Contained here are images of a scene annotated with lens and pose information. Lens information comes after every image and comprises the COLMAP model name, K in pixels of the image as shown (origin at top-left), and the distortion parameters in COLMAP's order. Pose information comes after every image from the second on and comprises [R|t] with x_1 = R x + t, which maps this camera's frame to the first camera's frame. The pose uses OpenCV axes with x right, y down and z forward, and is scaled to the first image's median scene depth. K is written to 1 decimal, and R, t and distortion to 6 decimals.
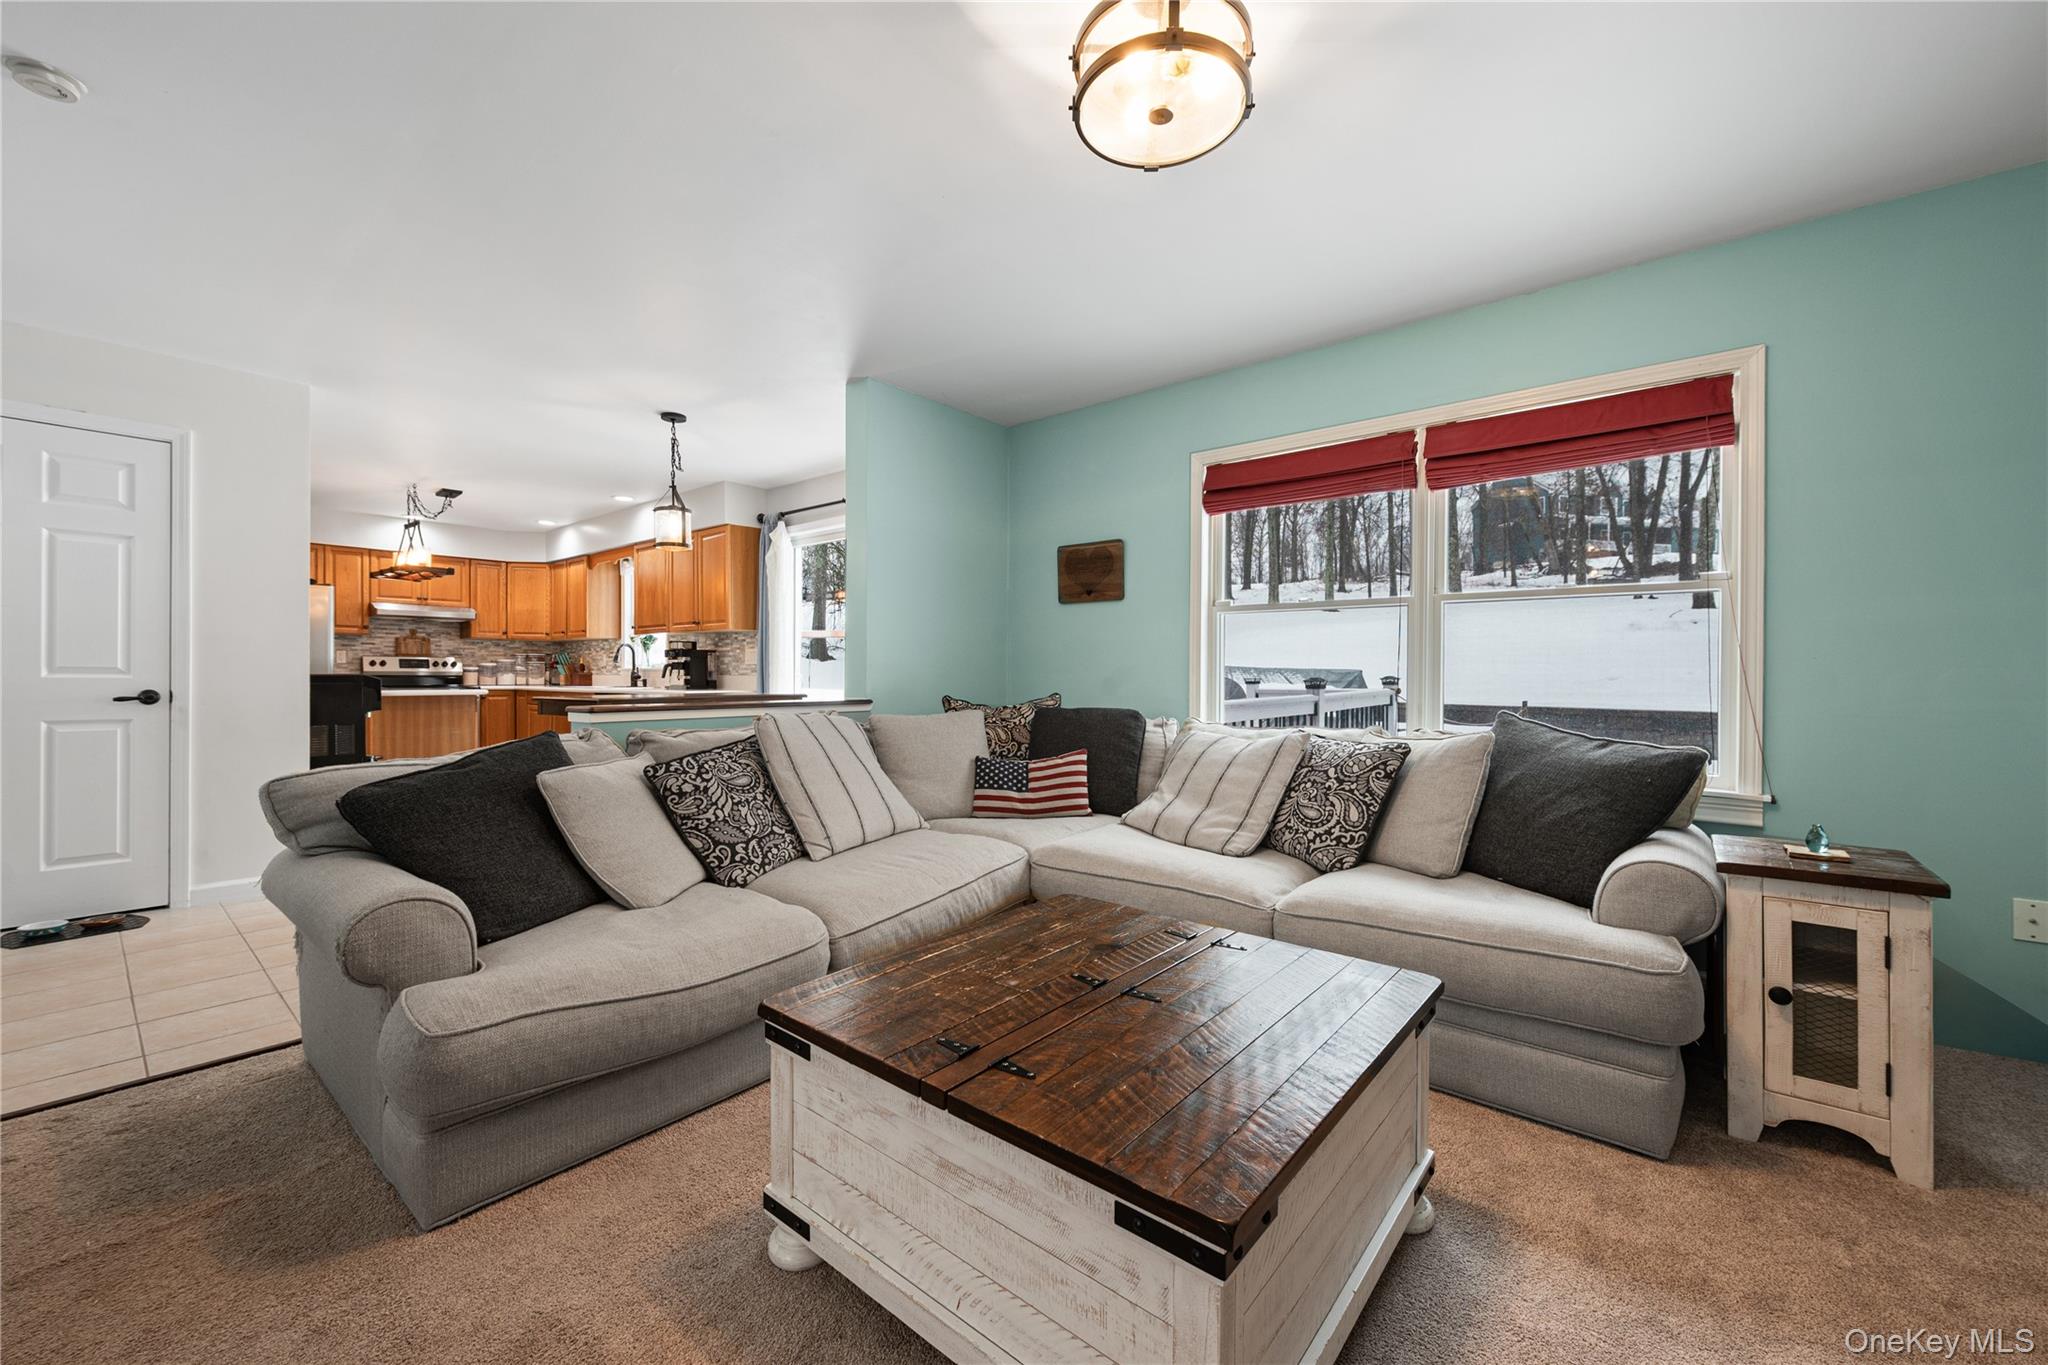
lens RADIAL K [[791.4, 0, 1033.3], [0, 791.4, 678.9], [0, 0, 1]] dist [-0.001458, -0.000013]
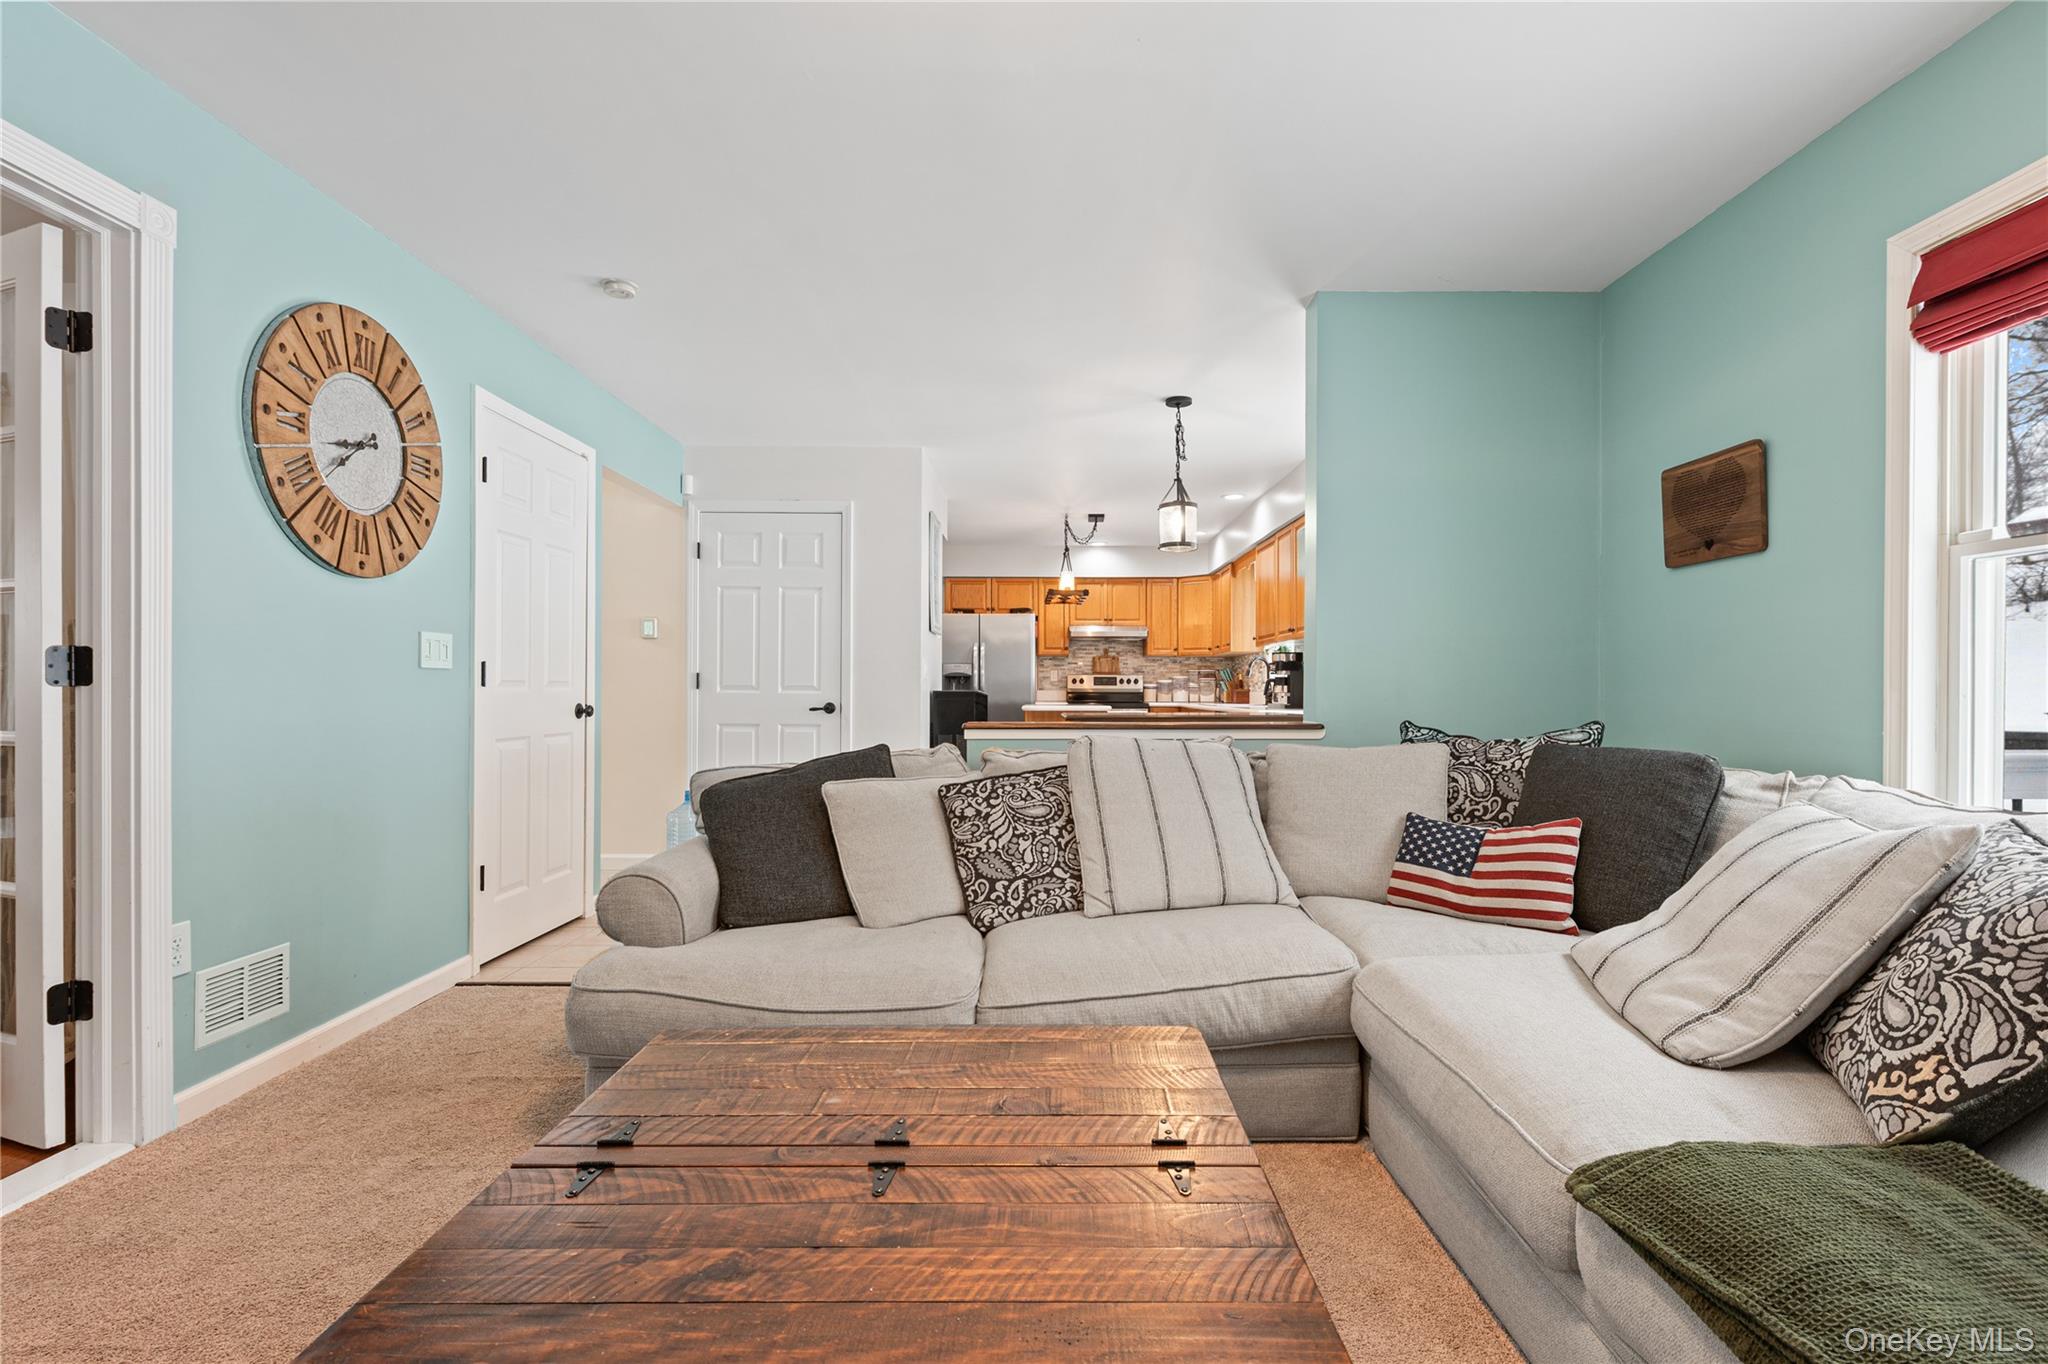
lens RADIAL K [[966.4, 0, 1057.5], [0, 966.4, 690.4], [0, 0, 1]] dist [0.001087, -0.000765]
pose [[0.650014, -0.001033, -0.759921, 0.333116], [-0.004680, 0.999975, -0.005362, 0.000673], [0.759908, 0.007042, 0.649993, 0.232770]]
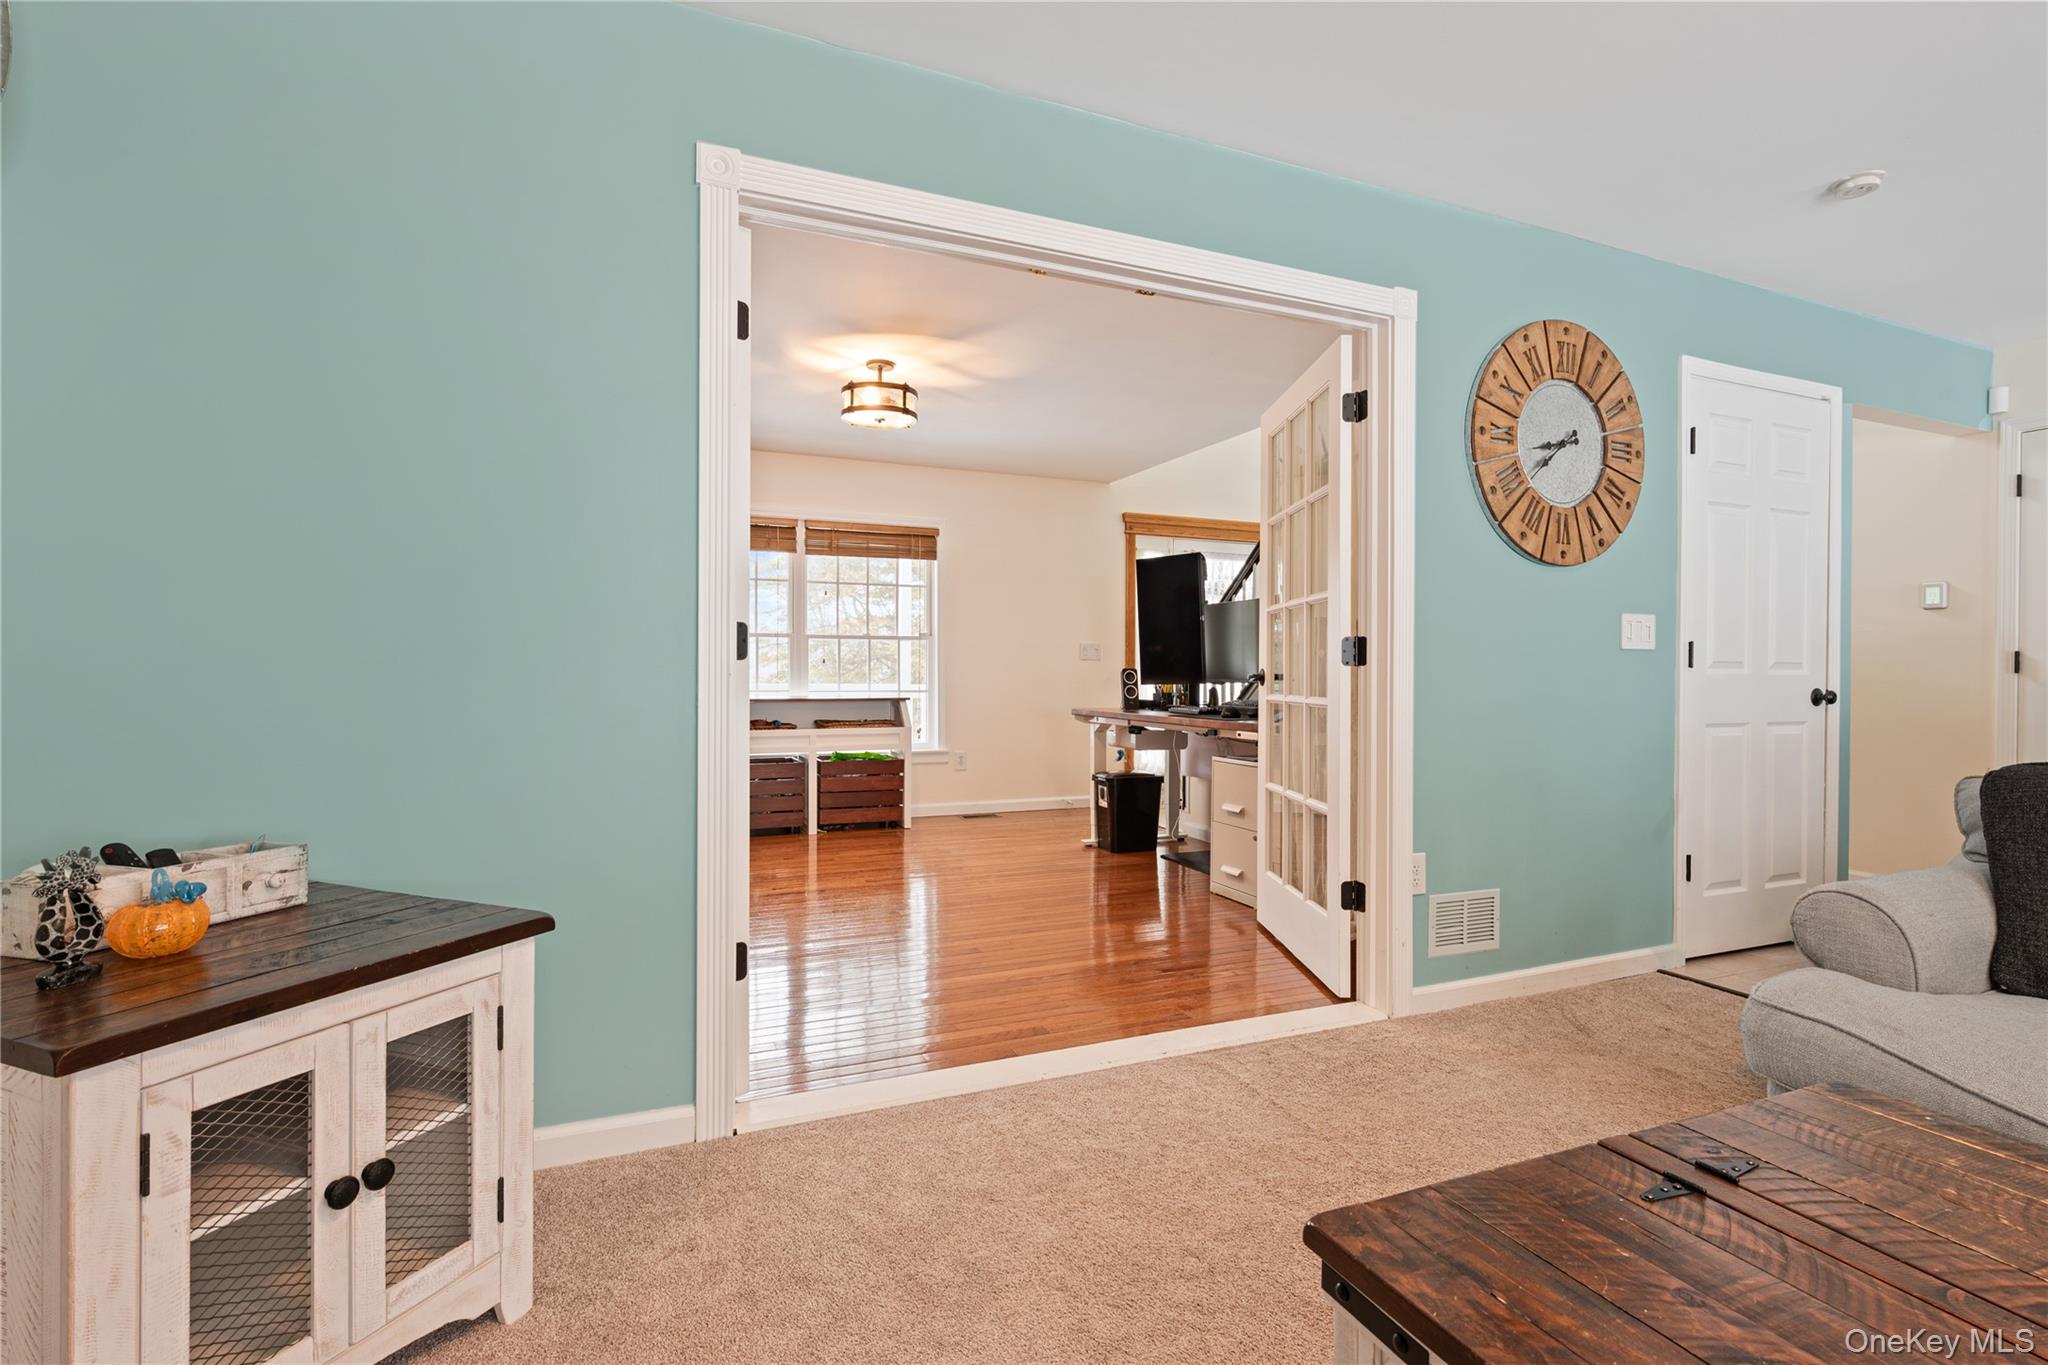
lens RADIAL K [[969.3, 0, 1027.3], [0, 969.3, 674.8], [0, 0, 1]] dist [-0.001024, 0.000021]
pose [[-0.461021, -0.004673, -0.887377, 0.339138], [-0.011952, 0.999928, 0.000944, 0.007779], [0.887309, 0.011041, -0.461044, 0.290202]]
